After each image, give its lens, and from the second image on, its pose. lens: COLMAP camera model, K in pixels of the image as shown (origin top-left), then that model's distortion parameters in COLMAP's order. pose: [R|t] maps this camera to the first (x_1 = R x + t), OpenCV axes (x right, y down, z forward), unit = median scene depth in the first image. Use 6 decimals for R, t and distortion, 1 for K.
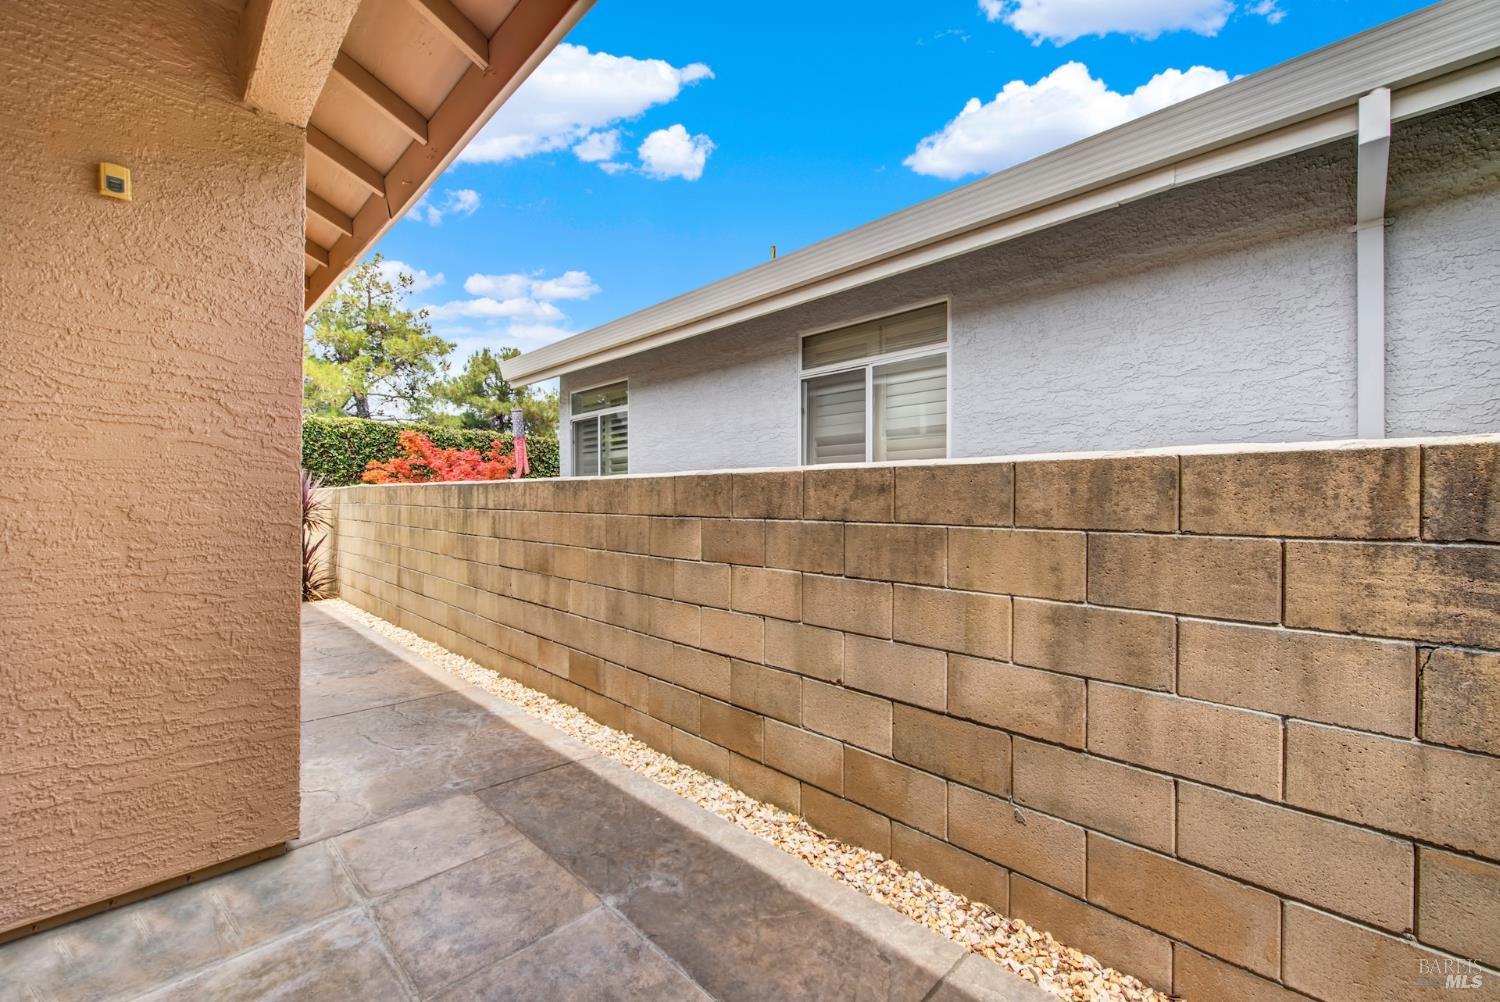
lens RADIAL K [[606.4, 0, 758.5], [0, 606.4, 501.3], [0, 0, 1]] dist [0.001297, -0.000408]
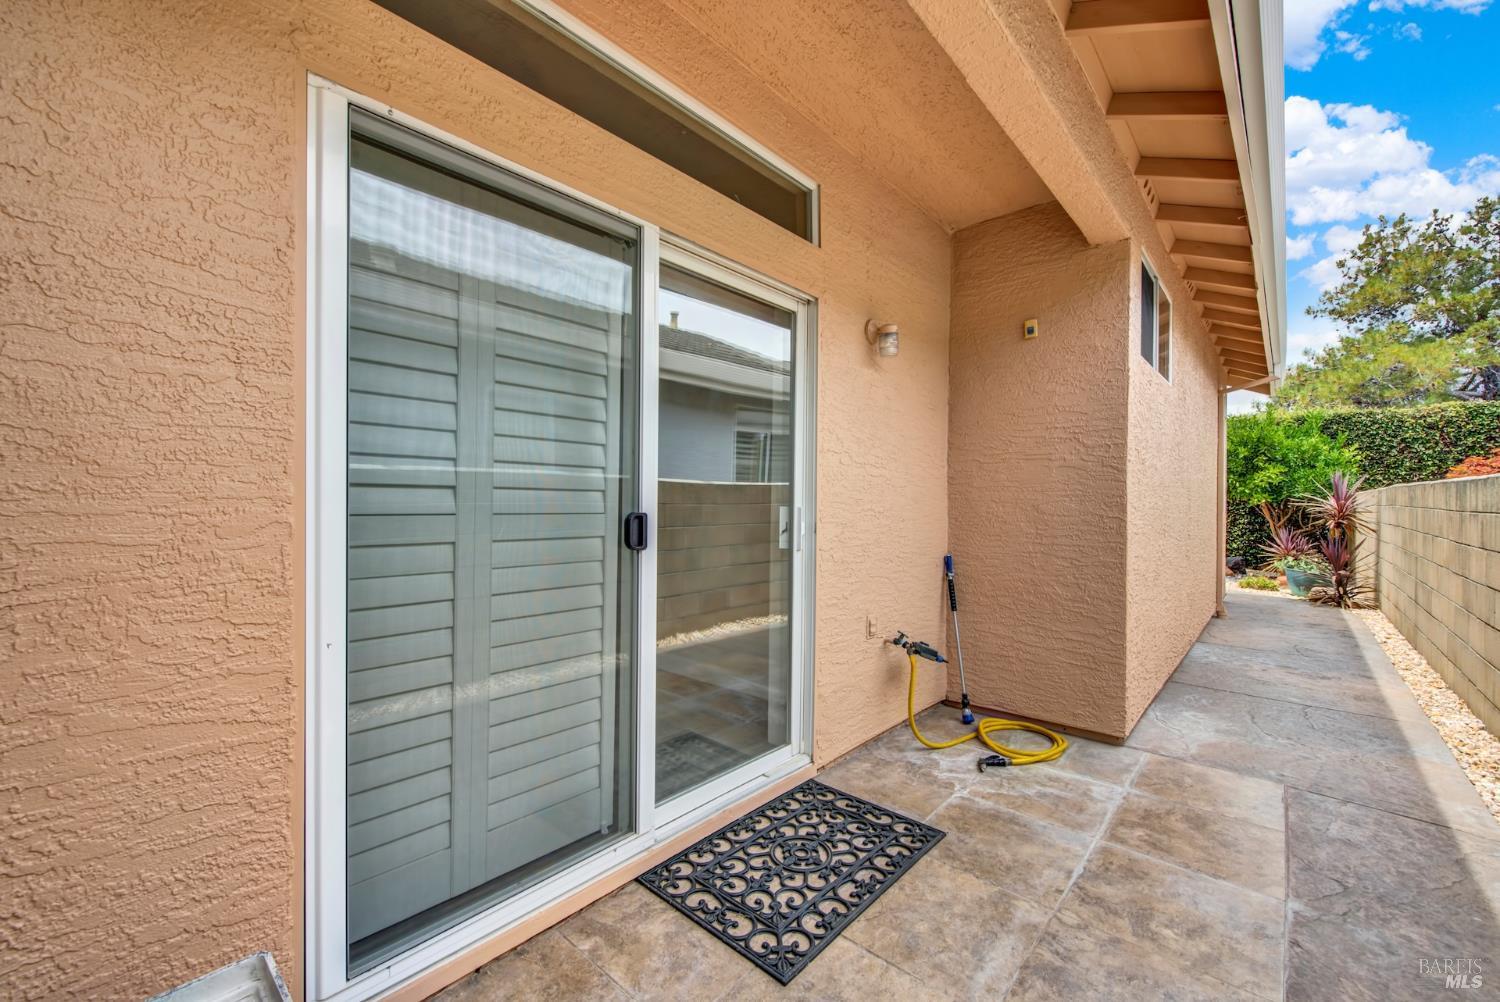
lens RADIAL K [[606.4, 0, 758.5], [0, 606.4, 501.3], [0, 0, 1]] dist [0.001297, -0.000408]
pose [[0.057013, -0.001409, -0.998372, 0.581823], [-0.002279, 0.999996, -0.001541, 0.001885], [0.998371, 0.002363, 0.057010, 0.056347]]
